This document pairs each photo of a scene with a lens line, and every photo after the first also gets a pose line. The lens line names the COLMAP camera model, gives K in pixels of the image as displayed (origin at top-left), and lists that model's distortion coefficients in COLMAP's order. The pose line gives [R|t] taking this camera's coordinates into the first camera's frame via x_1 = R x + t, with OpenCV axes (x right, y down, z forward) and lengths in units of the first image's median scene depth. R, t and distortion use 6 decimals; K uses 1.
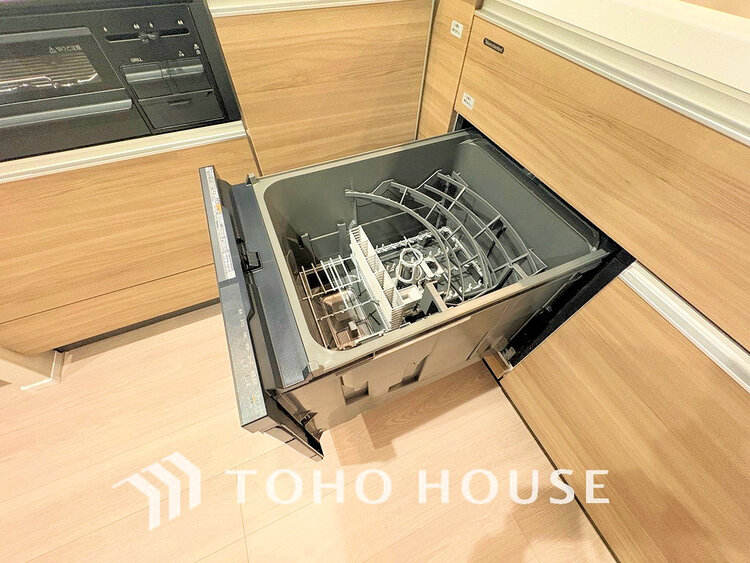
lens RADIAL K [[297.5, 0, 372.3], [0, 297.5, 278.1], [0, 0, 1]] dist [0.001718, -0.000283]
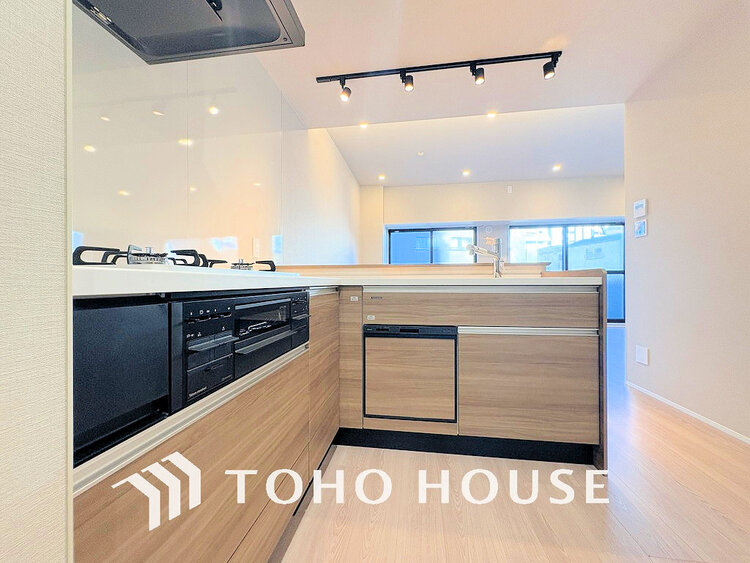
lens RADIAL K [[297.5, 0, 377.3], [0, 297.5, 280.0], [0, 0, 1]] dist [0.001718, -0.000283]
pose [[0.521278, -0.014687, 0.853260, -1.774658], [0.696848, 0.584490, -0.415661, 0.289950], [-0.492617, 0.811268, 0.314917, -0.057362]]
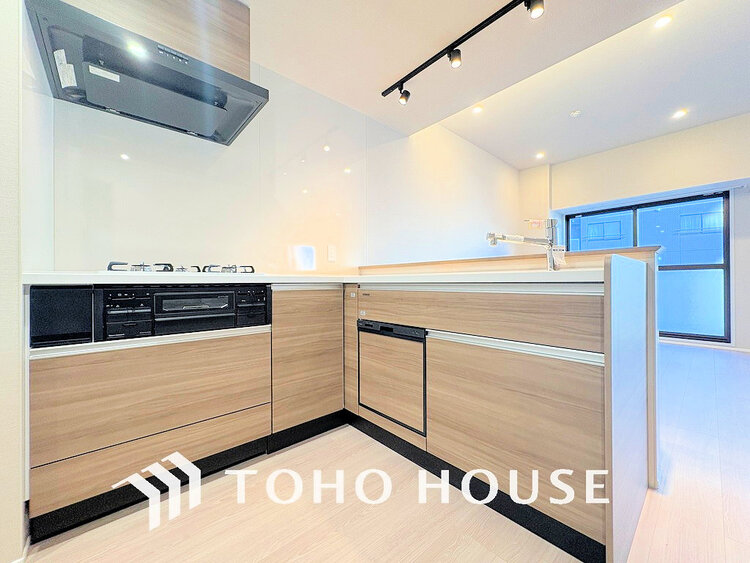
lens RADIAL K [[297.5, 0, 374.3], [0, 297.5, 280.9], [0, 0, 1]] dist [0.001718, -0.000283]
pose [[0.947800, -0.020242, 0.318223, -0.417196], [0.269545, 0.584038, -0.765666, 1.292933], [-0.170356, 0.811474, 0.559007, -0.725573]]
